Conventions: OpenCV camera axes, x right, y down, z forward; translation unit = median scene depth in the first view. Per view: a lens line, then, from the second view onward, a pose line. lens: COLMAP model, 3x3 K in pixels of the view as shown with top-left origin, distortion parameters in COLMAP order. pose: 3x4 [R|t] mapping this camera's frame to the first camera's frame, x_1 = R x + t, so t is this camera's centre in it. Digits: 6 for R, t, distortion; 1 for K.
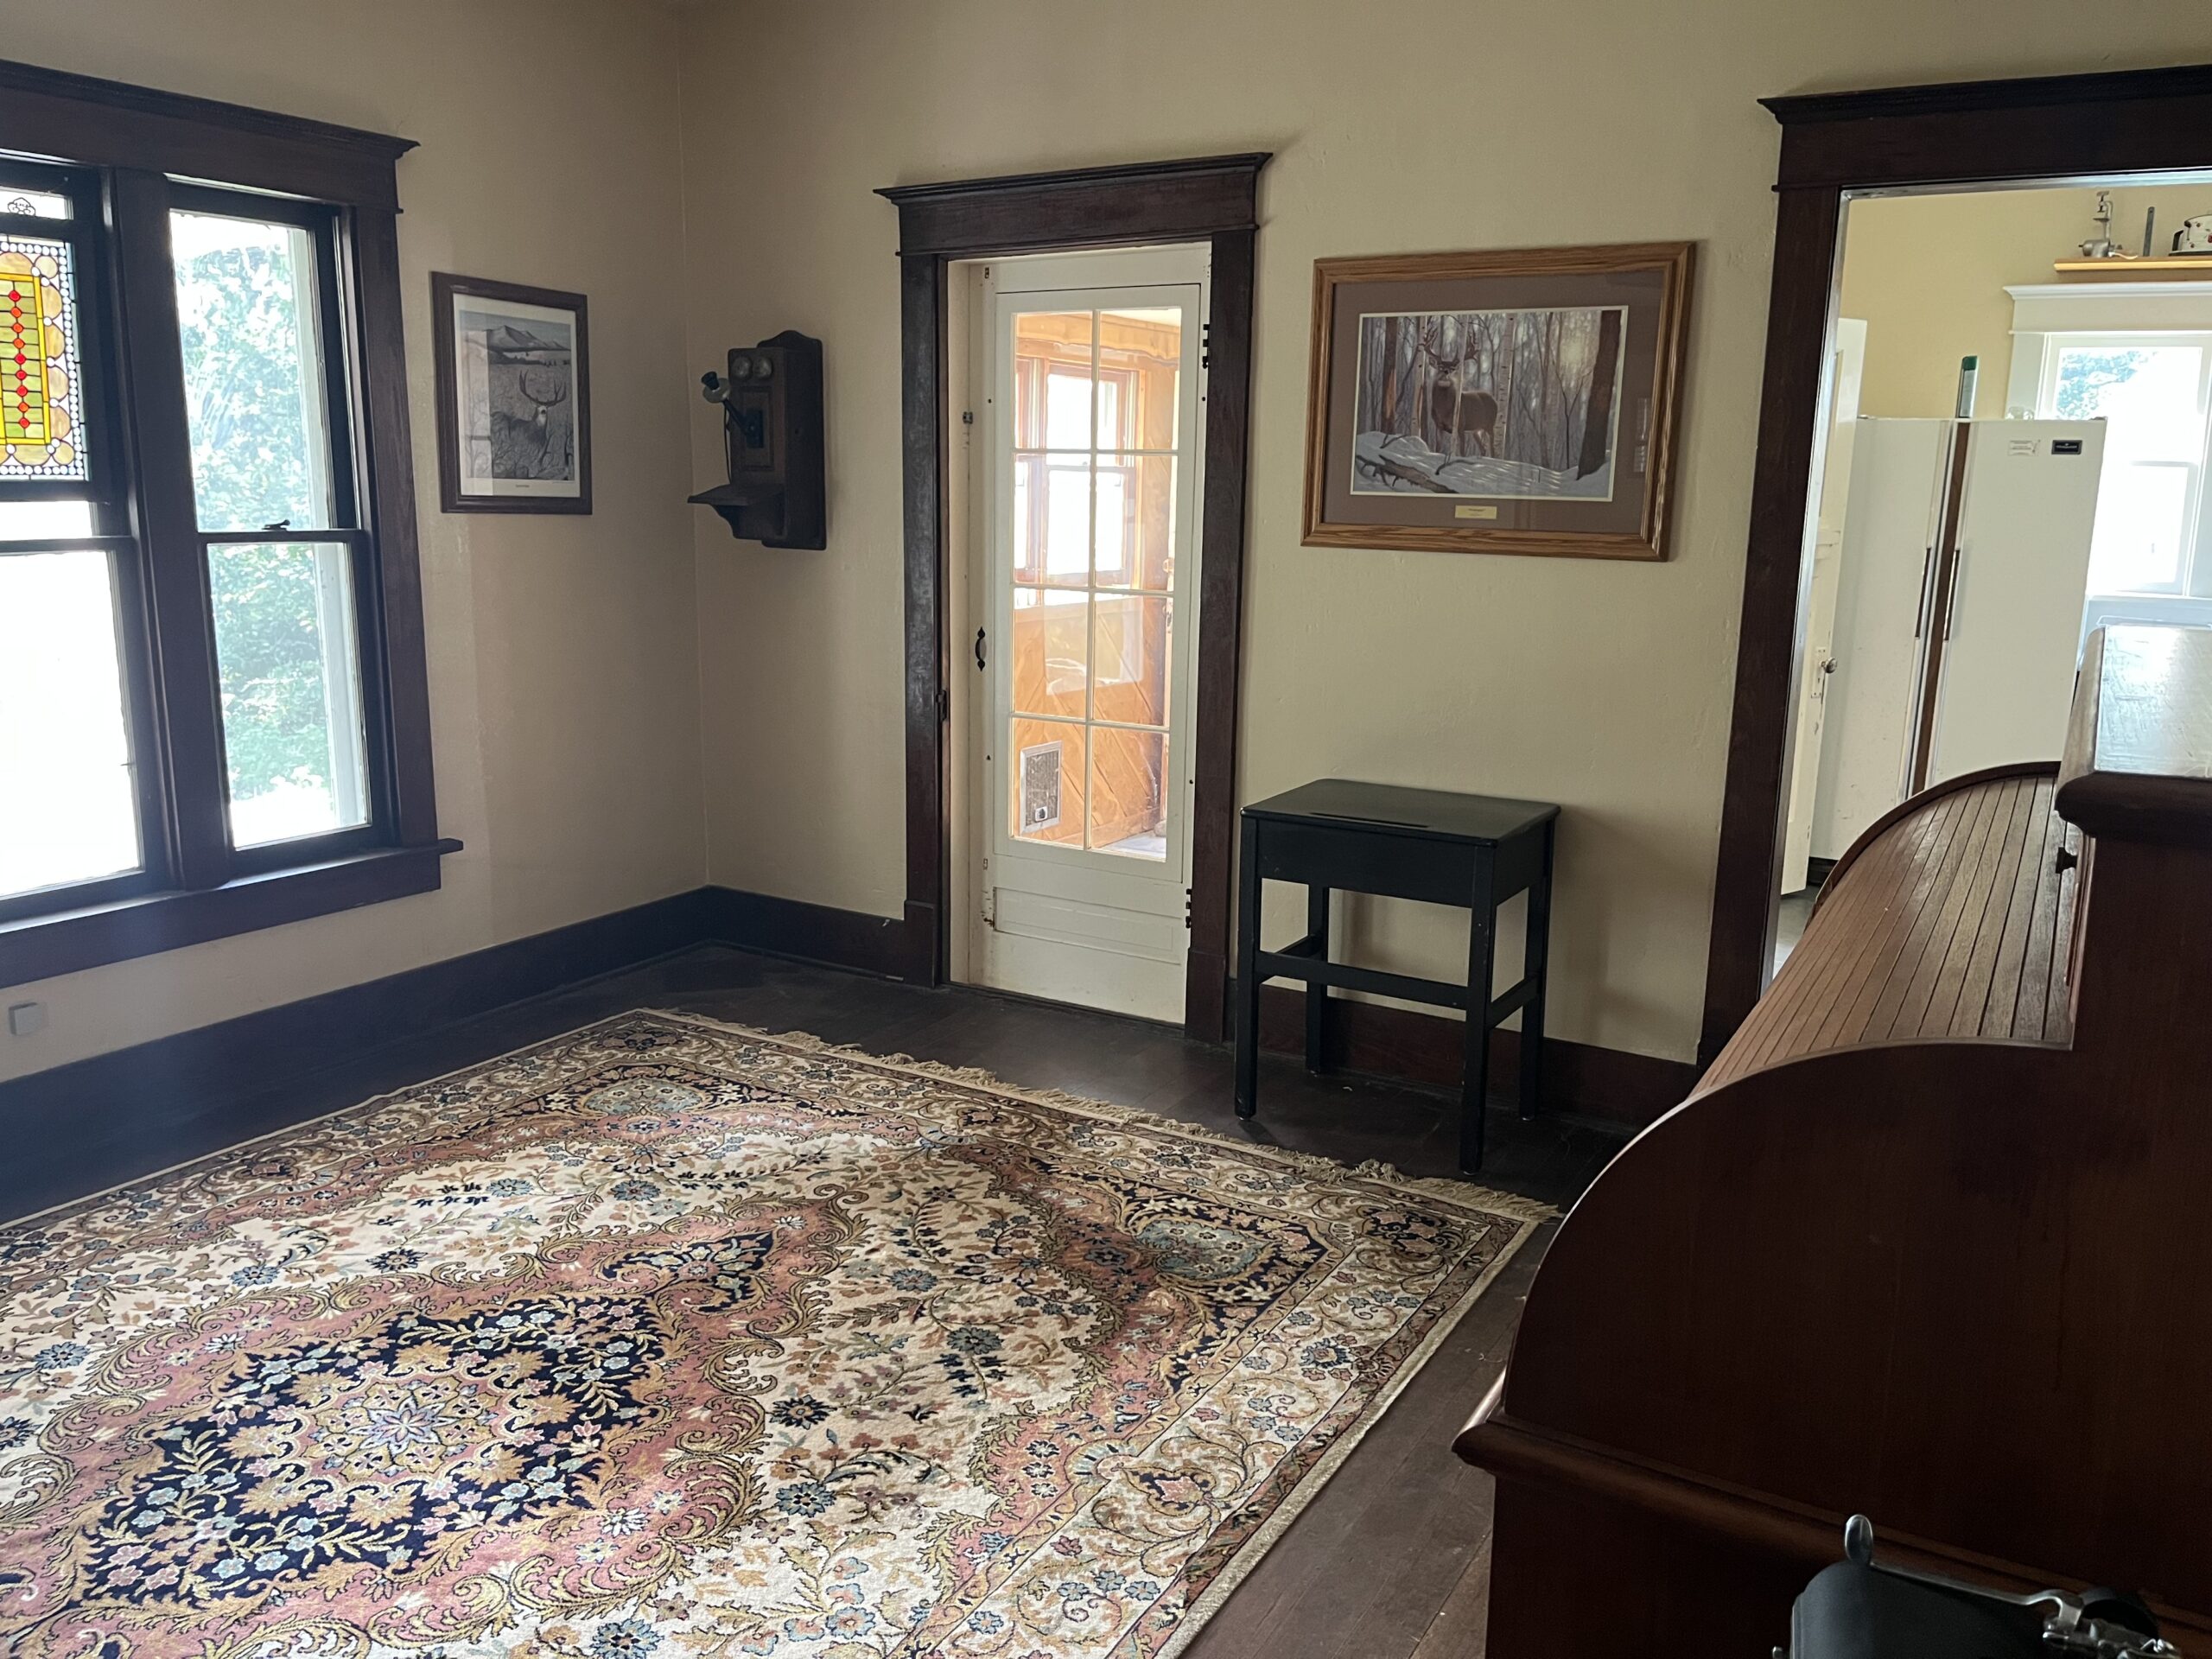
lens RADIAL K [[1679.9, 0, 1106.7], [0, 1679.9, 829.0], [0, 0, 1]] dist [0.025097, -0.059746]
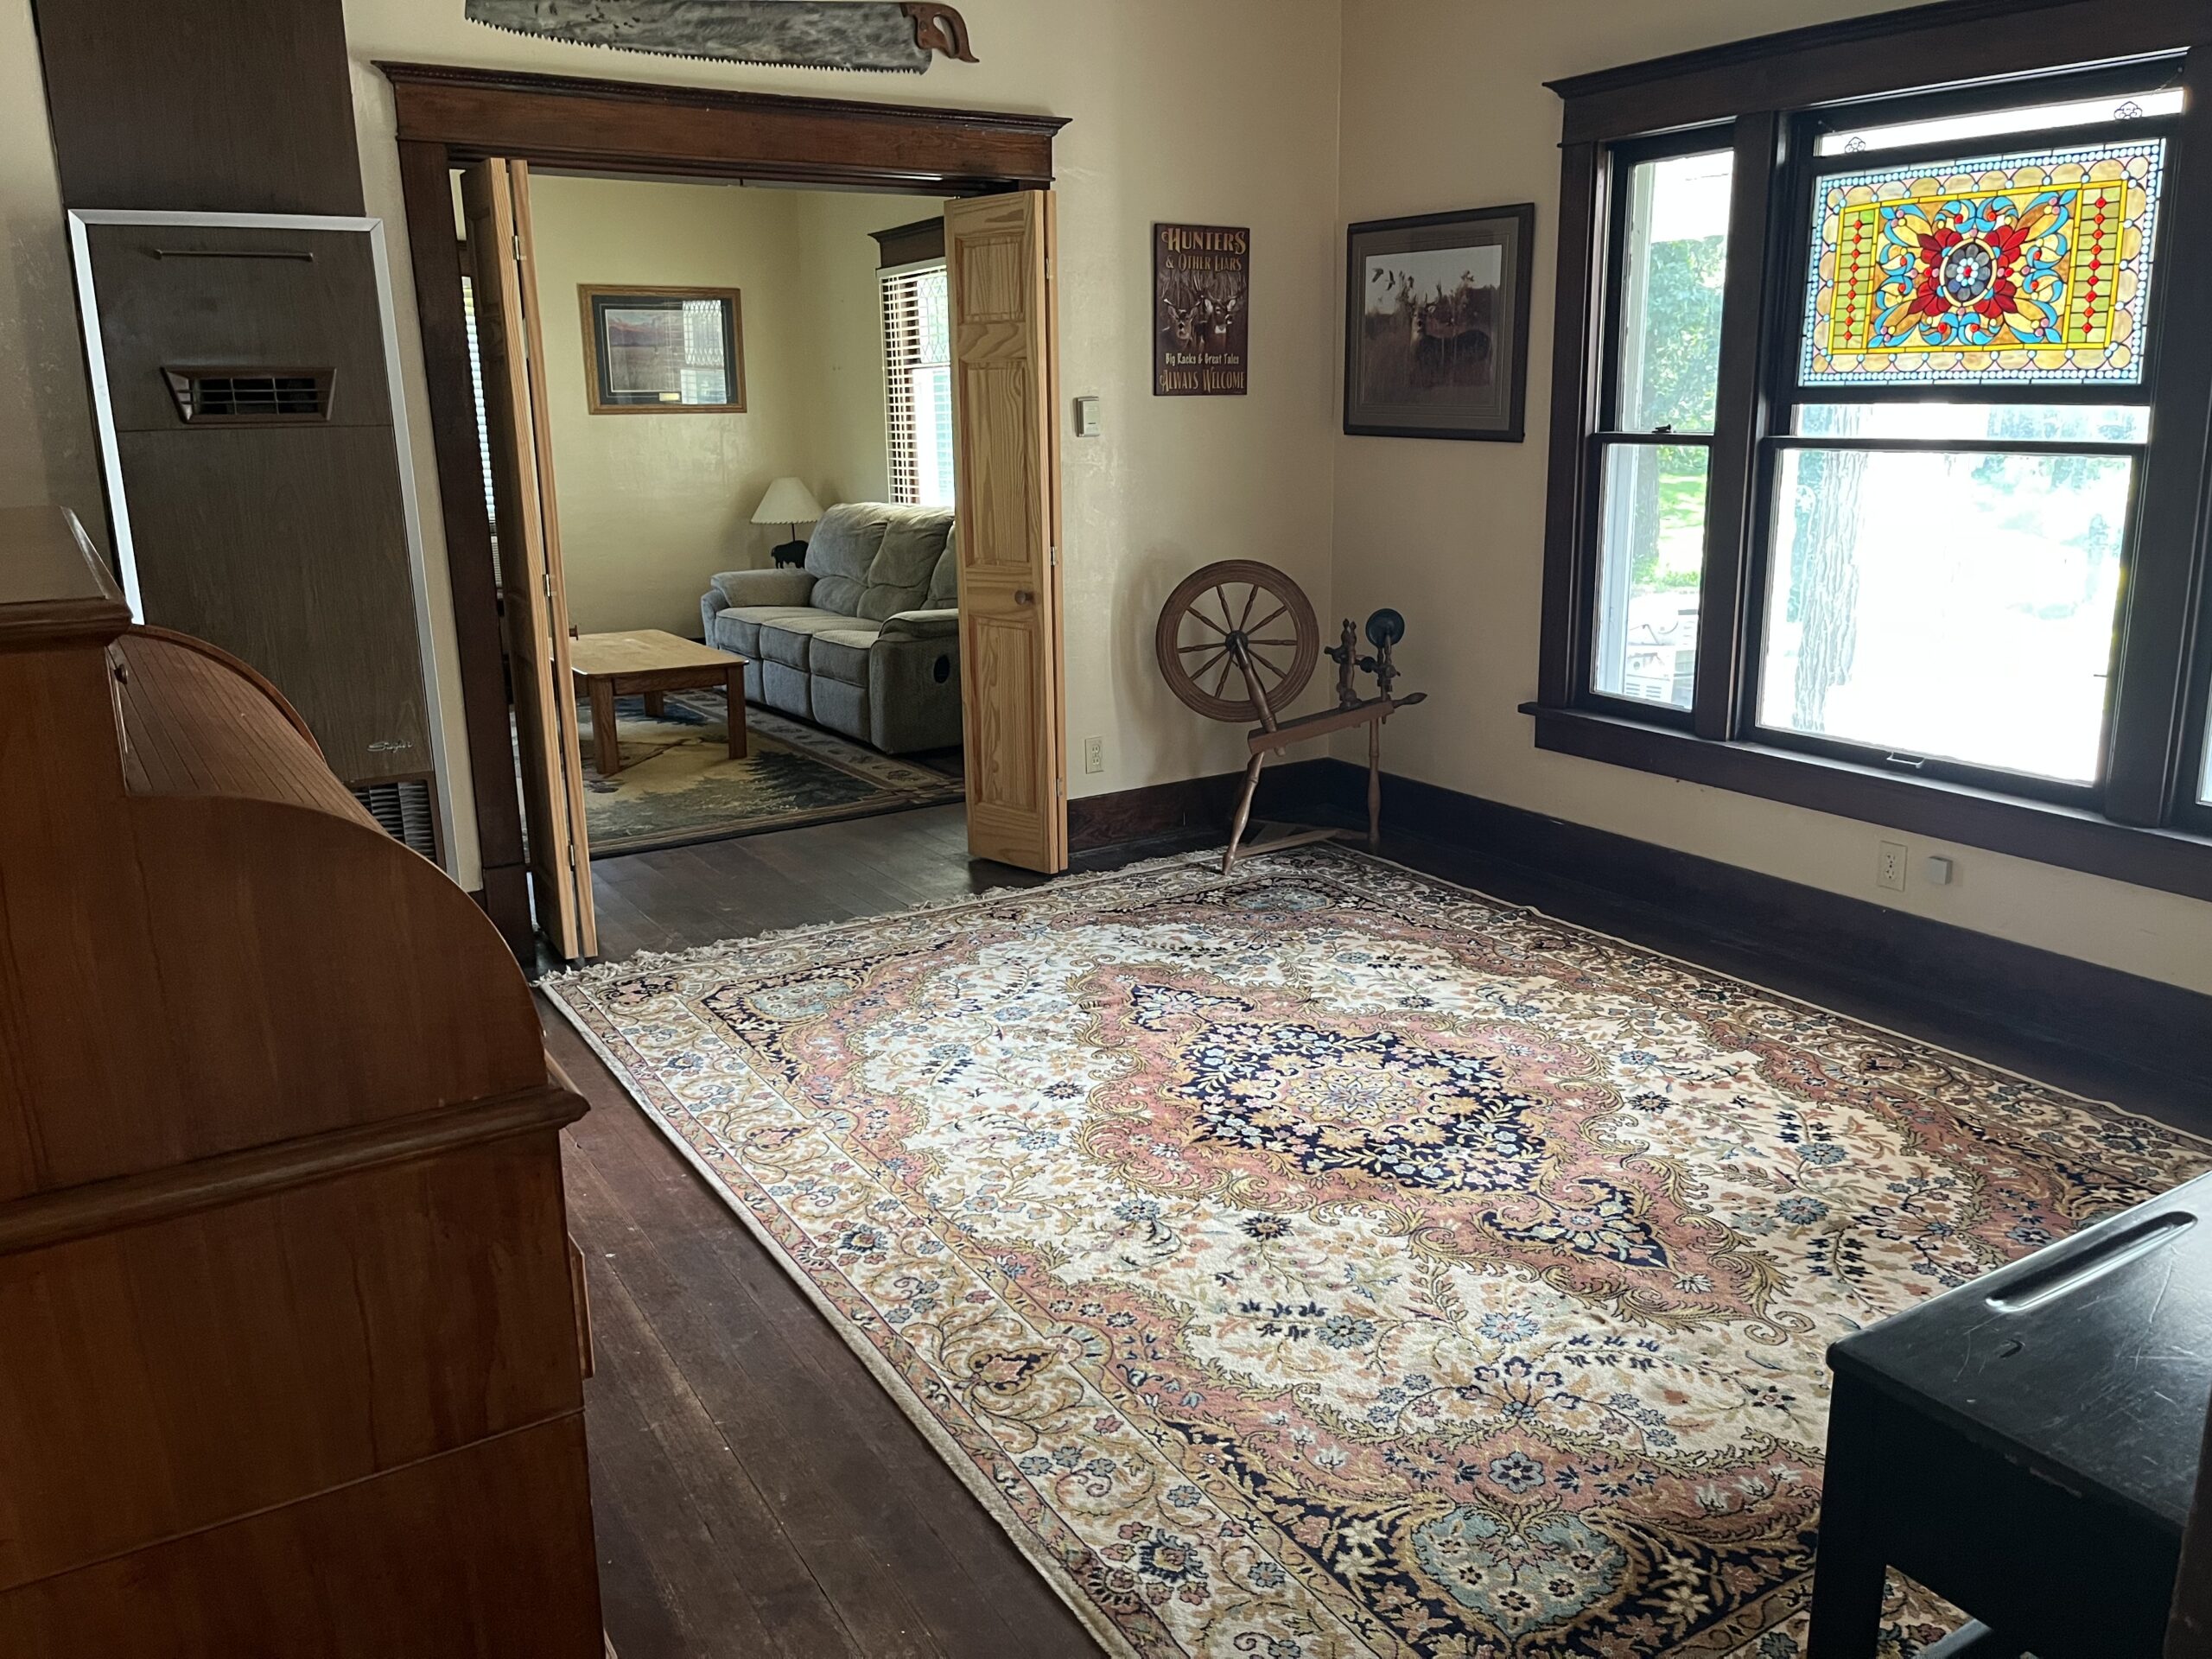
lens RADIAL K [[1679.9, 0, 1087.0], [0, 1679.9, 836.9], [0, 0, 1]] dist [0.025097, -0.059746]
pose [[-0.478400, 0.219009, -0.850393, 0.596790], [-0.166531, 0.928201, 0.332732, -0.192466], [0.862207, 0.300796, -0.407580, 0.983109]]
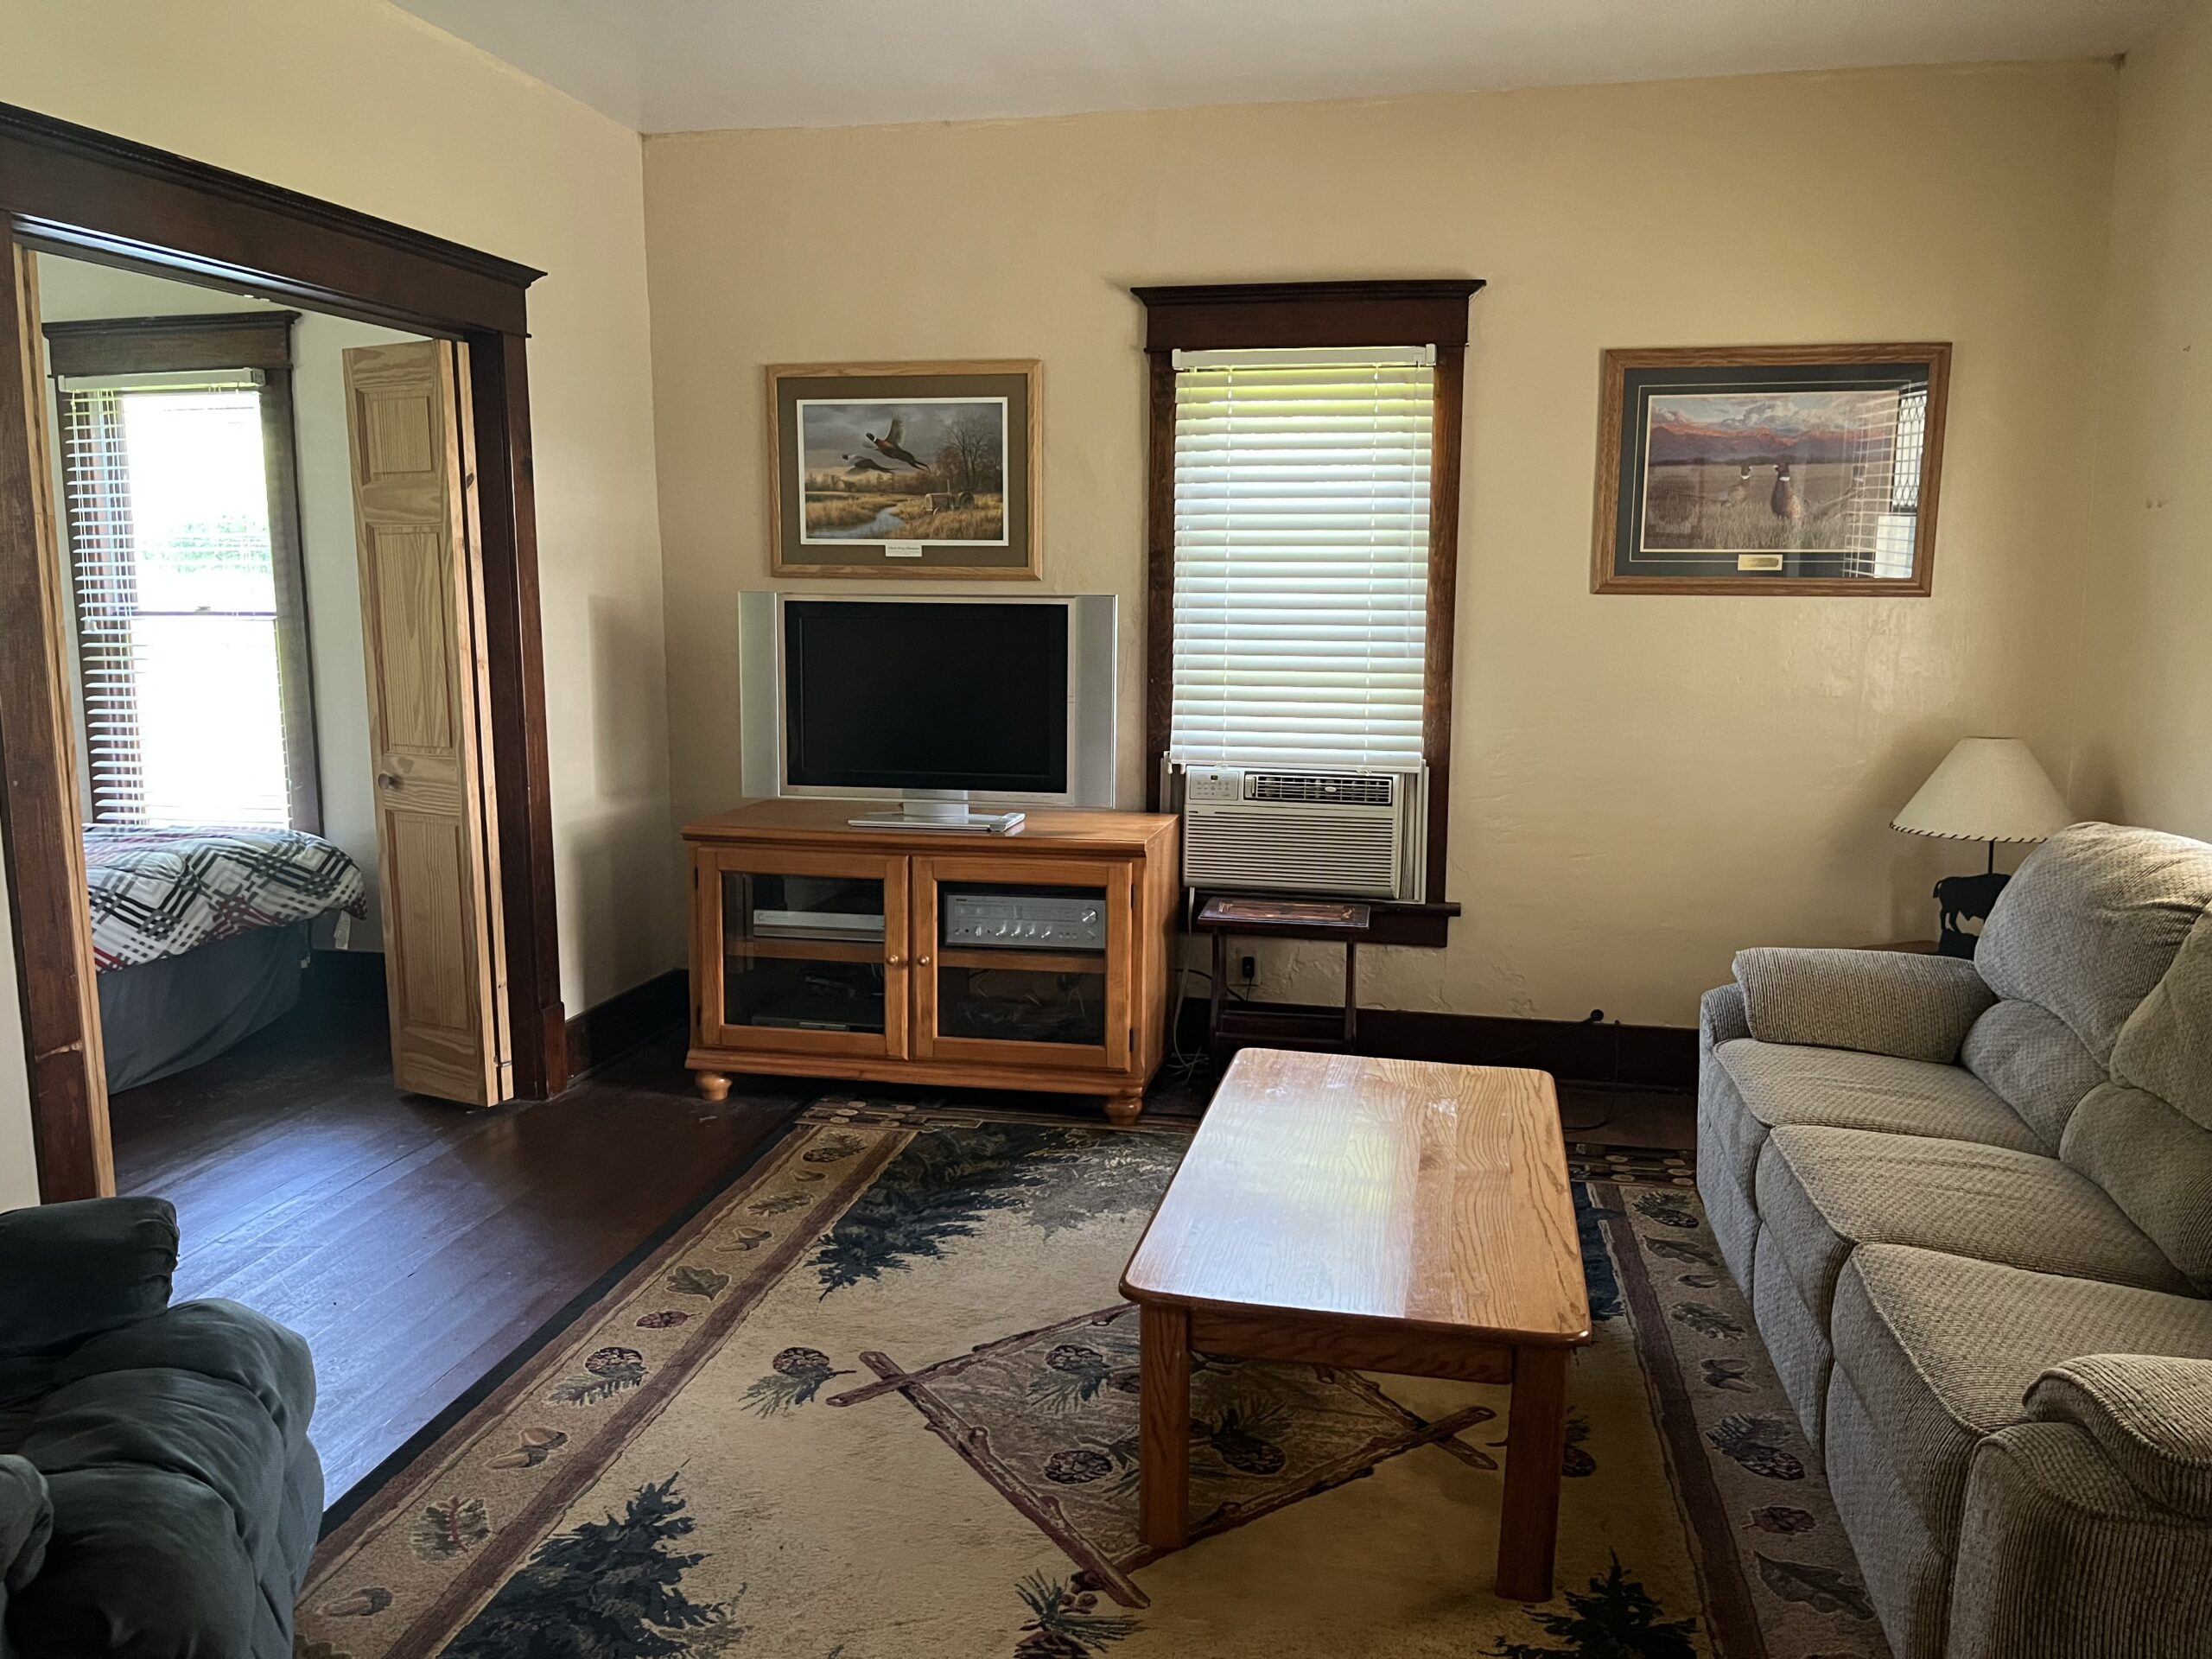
lens RADIAL K [[1679.9, 0, 1088.3], [0, 1679.9, 822.4], [0, 0, 1]] dist [0.025097, -0.059746]
pose [[-0.950709, 0.026579, -0.308944, -0.557924], [-0.082113, 0.939173, 0.333484, -0.053755], [0.299016, 0.342414, -0.890698, 0.232669]]
